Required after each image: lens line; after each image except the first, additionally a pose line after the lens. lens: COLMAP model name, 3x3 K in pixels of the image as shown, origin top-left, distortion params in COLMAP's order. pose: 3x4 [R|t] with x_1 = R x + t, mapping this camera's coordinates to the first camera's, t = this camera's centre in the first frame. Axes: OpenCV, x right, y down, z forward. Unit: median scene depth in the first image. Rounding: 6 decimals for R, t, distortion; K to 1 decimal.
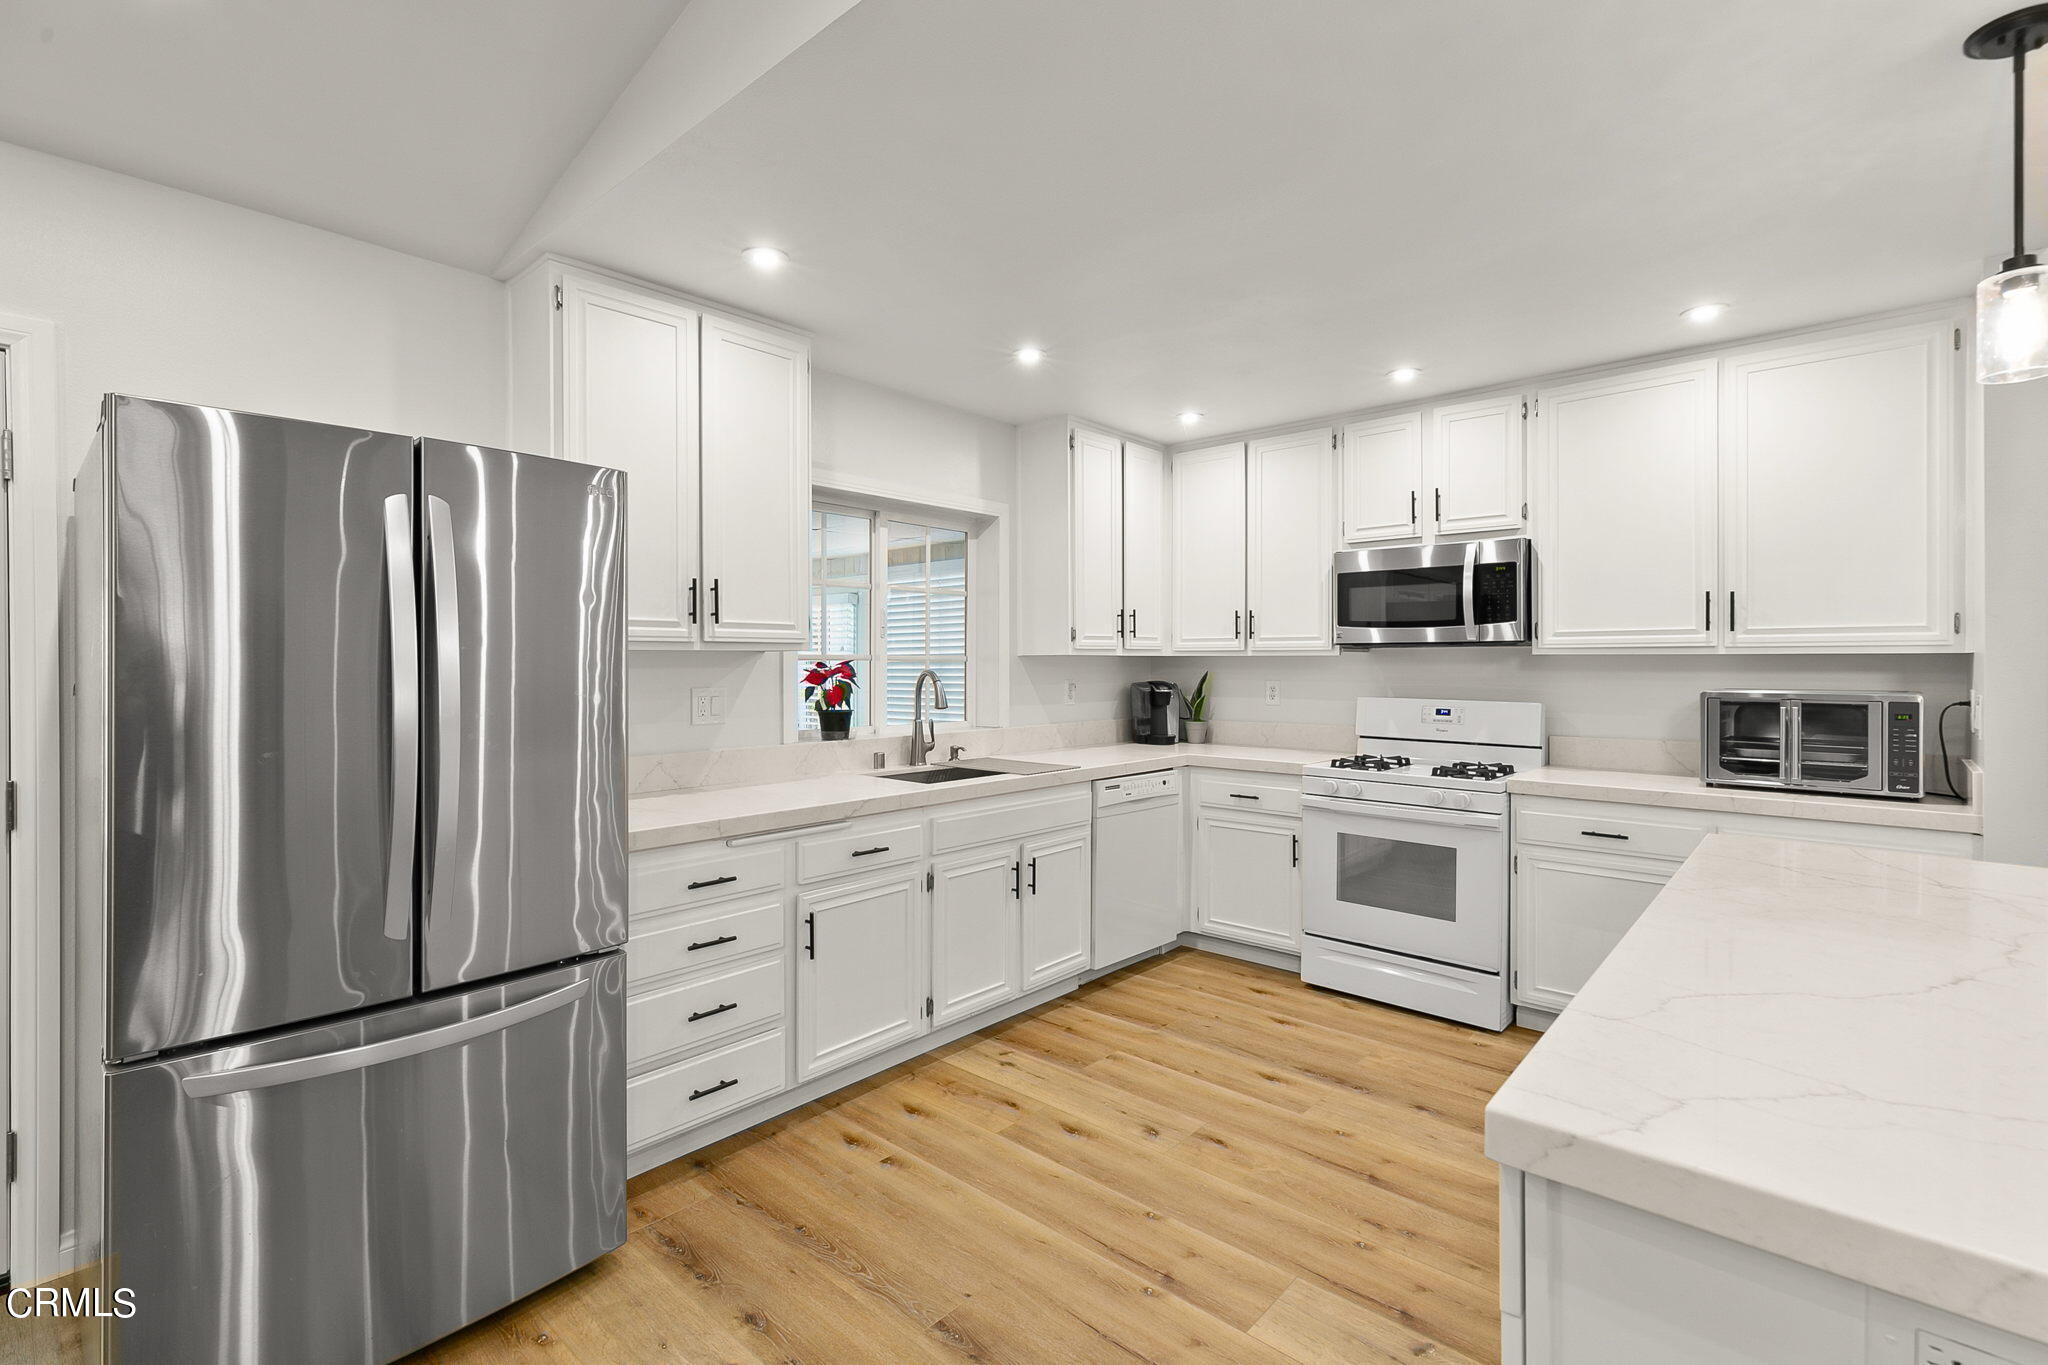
lens RADIAL K [[923.5, 0, 1032.5], [0, 923.5, 663.7], [0, 0, 1]] dist [-0.000982, -0.000161]
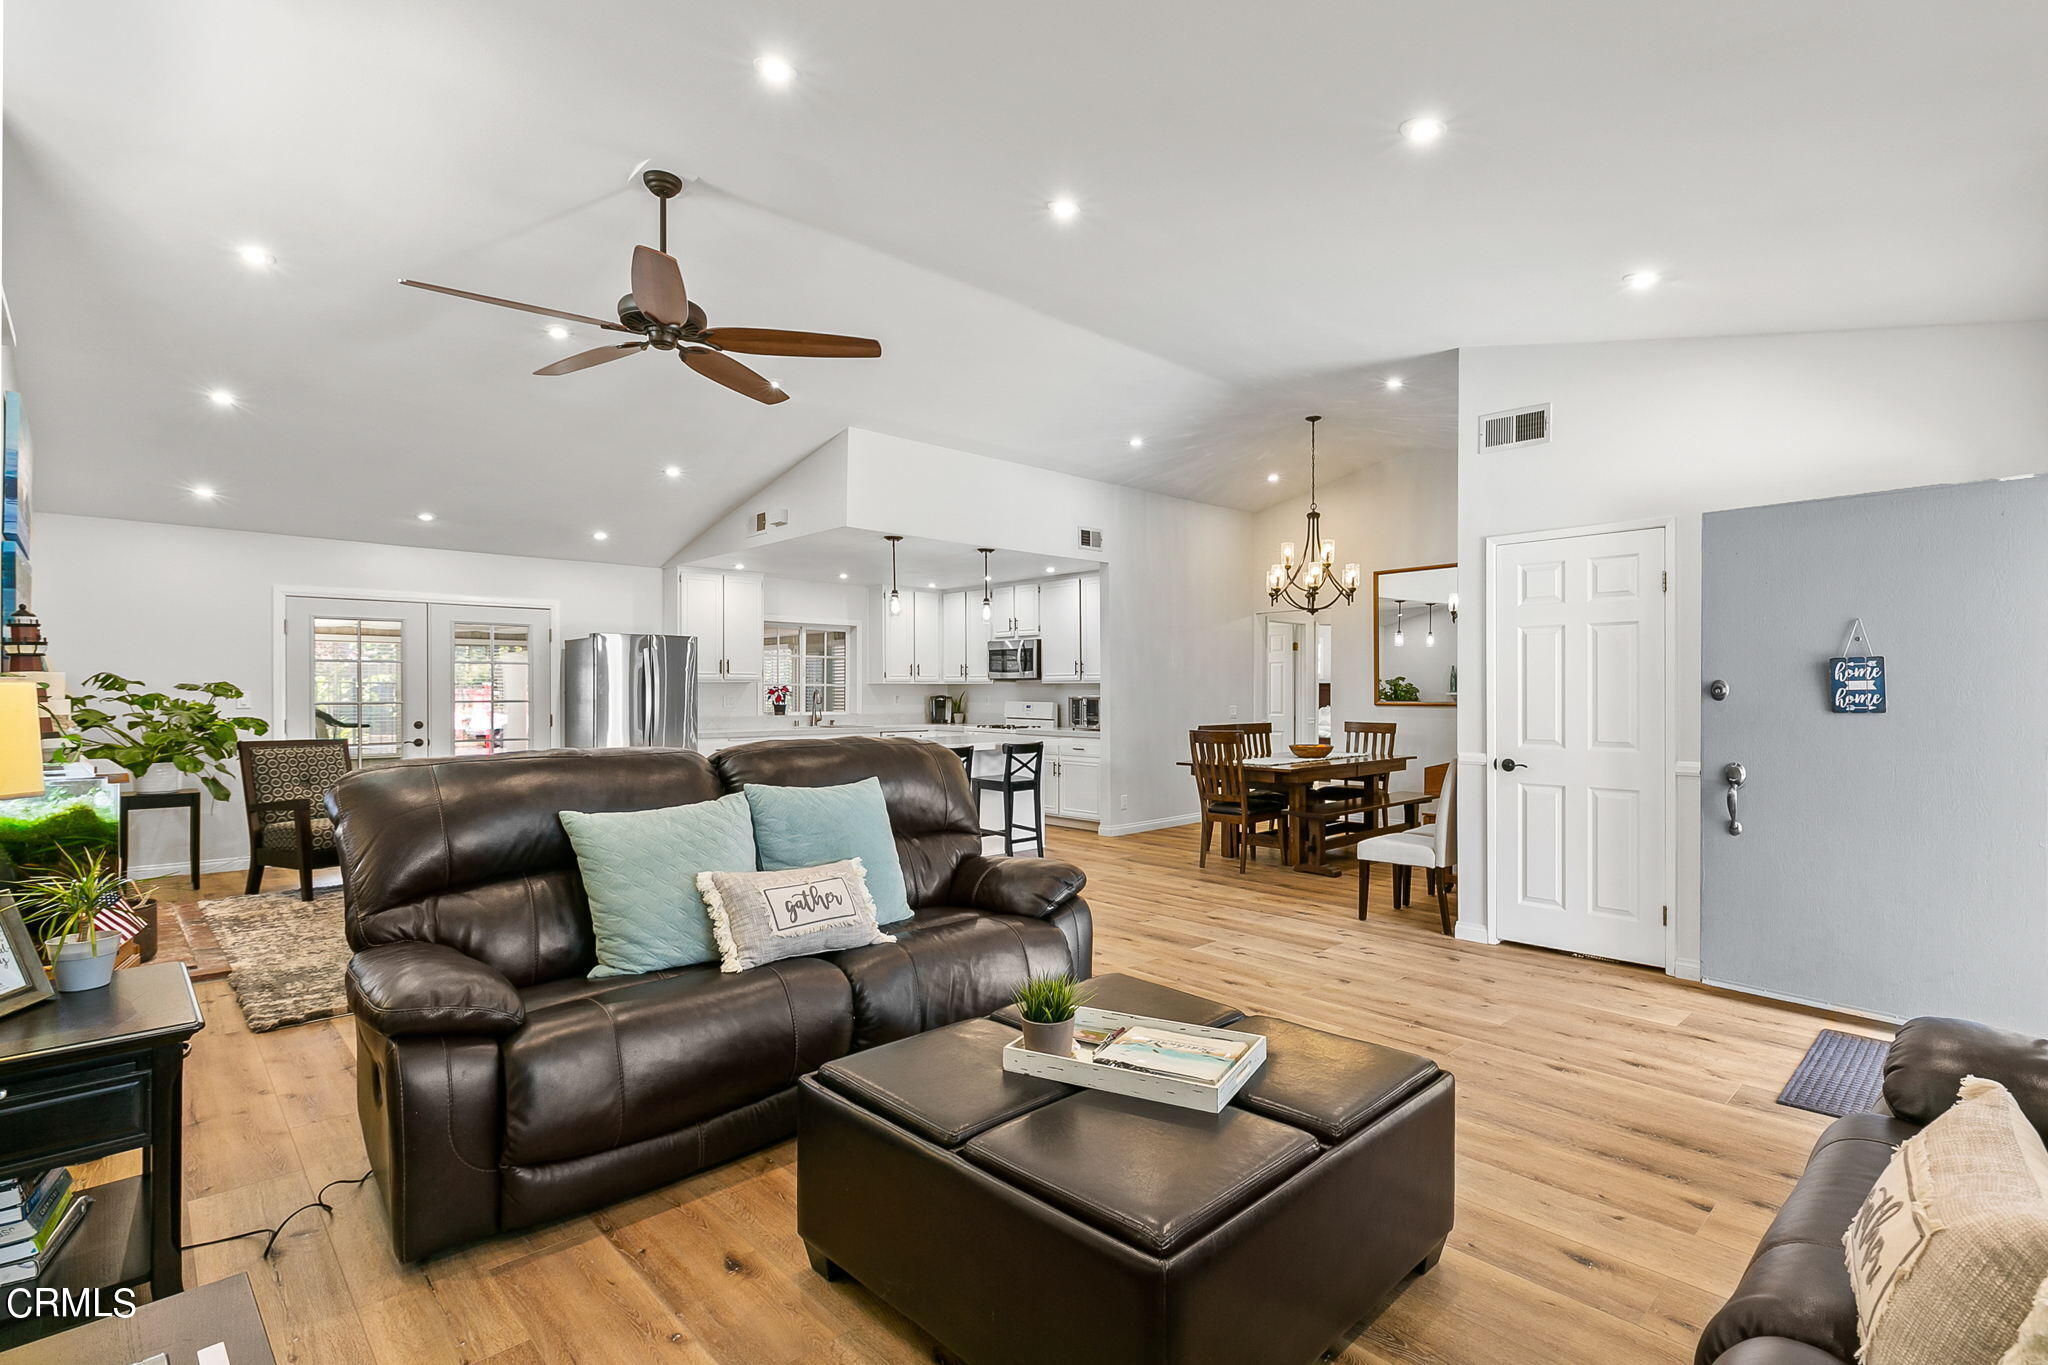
lens RADIAL K [[923.5, 0, 1060.9], [0, 923.5, 678.6], [0, 0, 1]] dist [-0.000982, -0.000161]
pose [[0.996093, -0.000117, -0.088306, 0.793060], [-0.001090, 0.999907, -0.013617, 0.010864], [0.088300, 0.013661, 0.996000, -1.513662]]
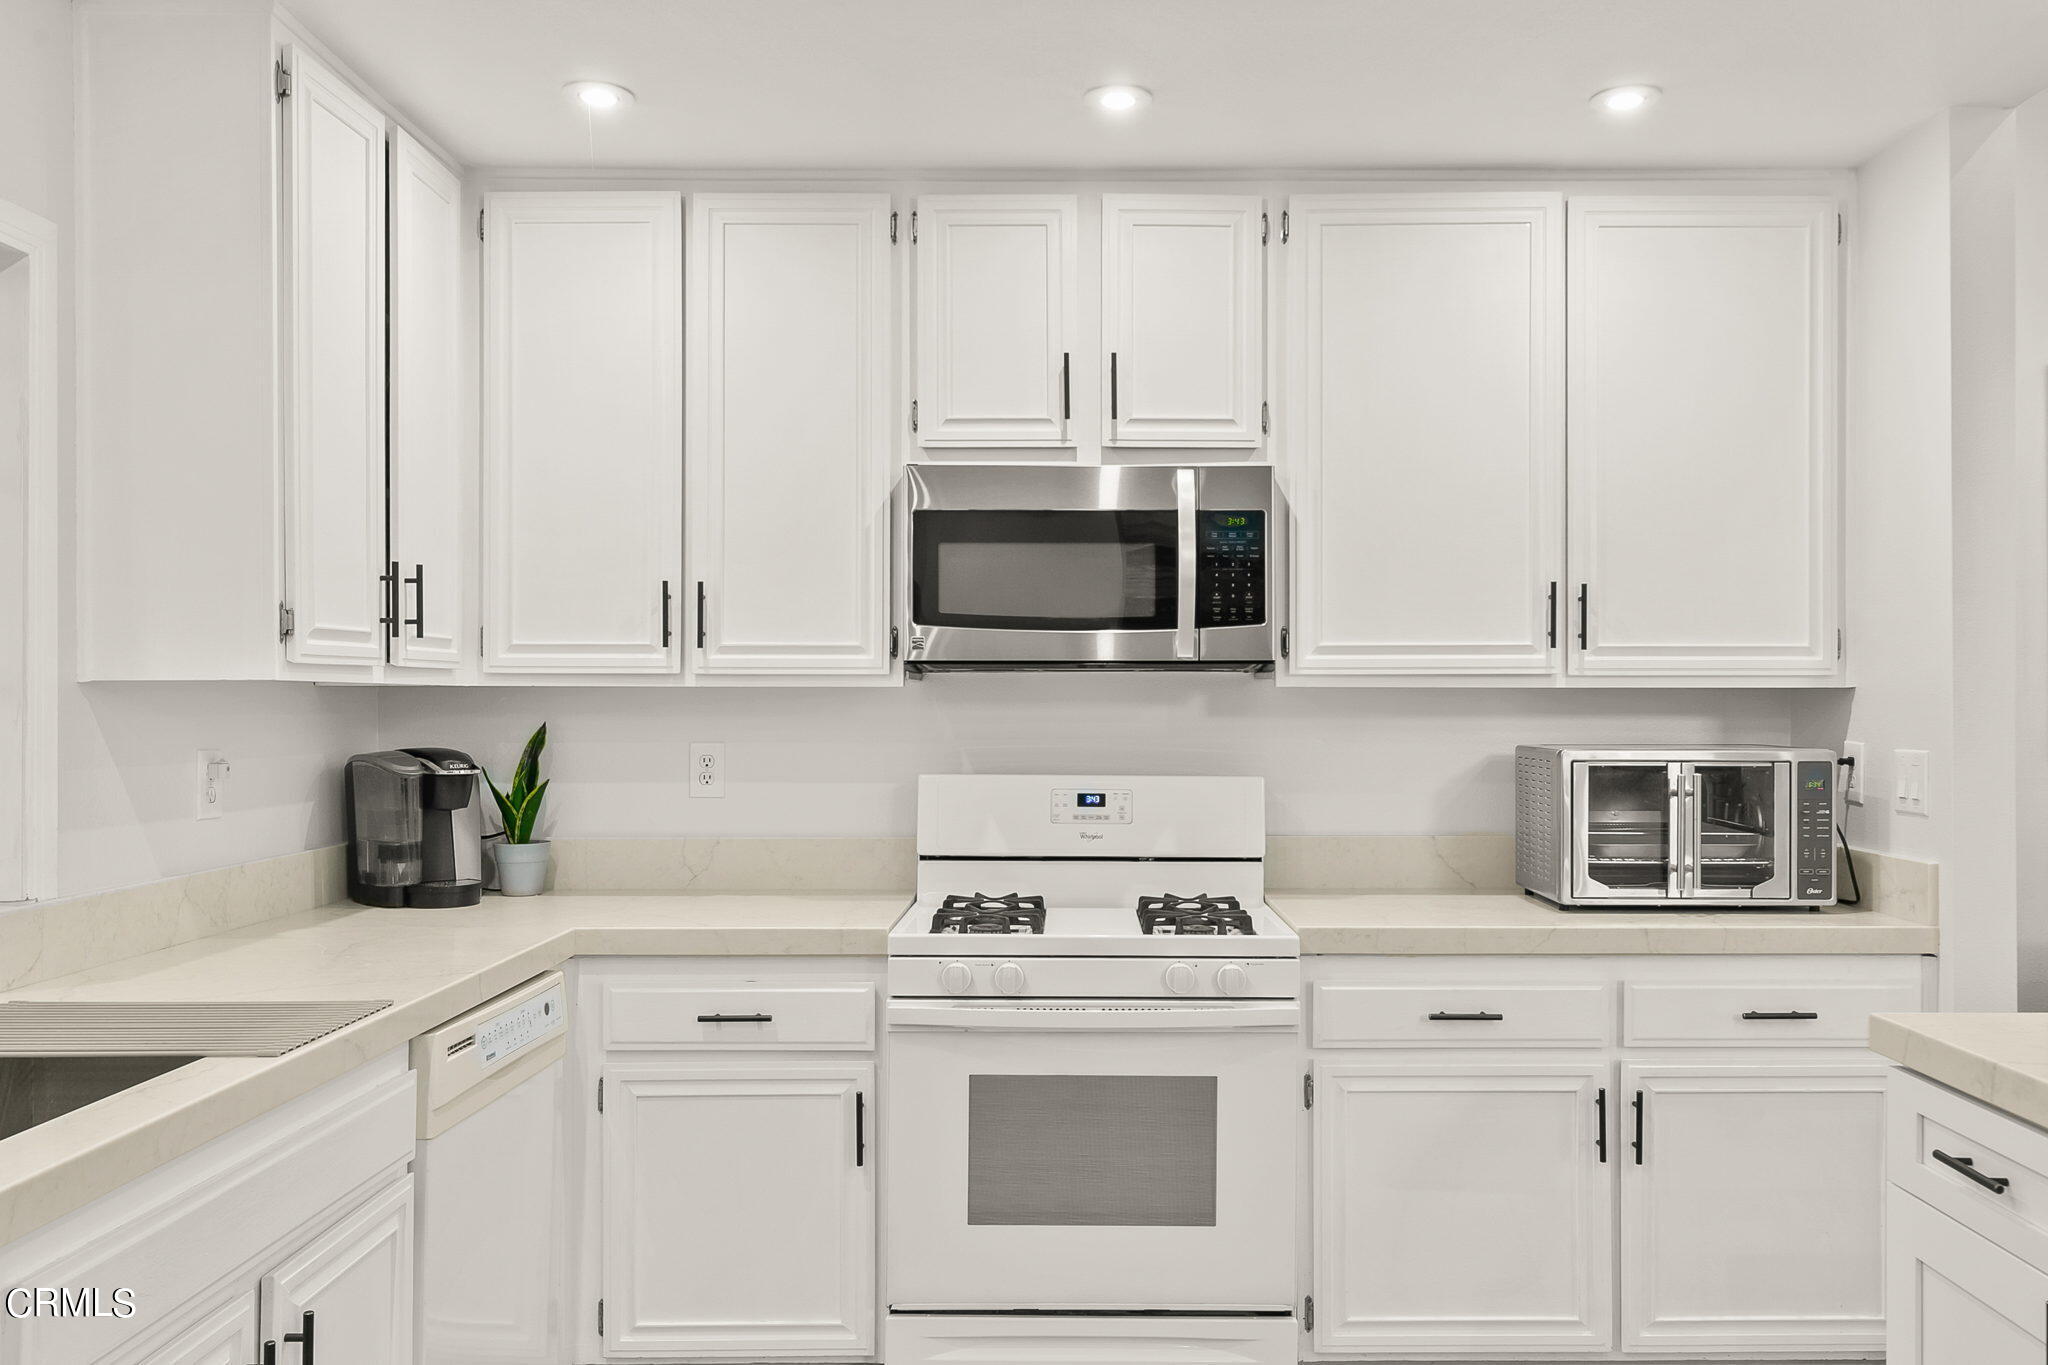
lens RADIAL K [[1587.5, 0, 1068.5], [0, 1587.5, 695.8], [0, 0, 1]] dist [0.002557, -0.000231]
pose [[0.744734, 0.003683, 0.667351, -0.154807], [0.001662, 0.999971, -0.007374, 0.001662], [-0.667359, 0.006601, 0.744707, 0.381614]]
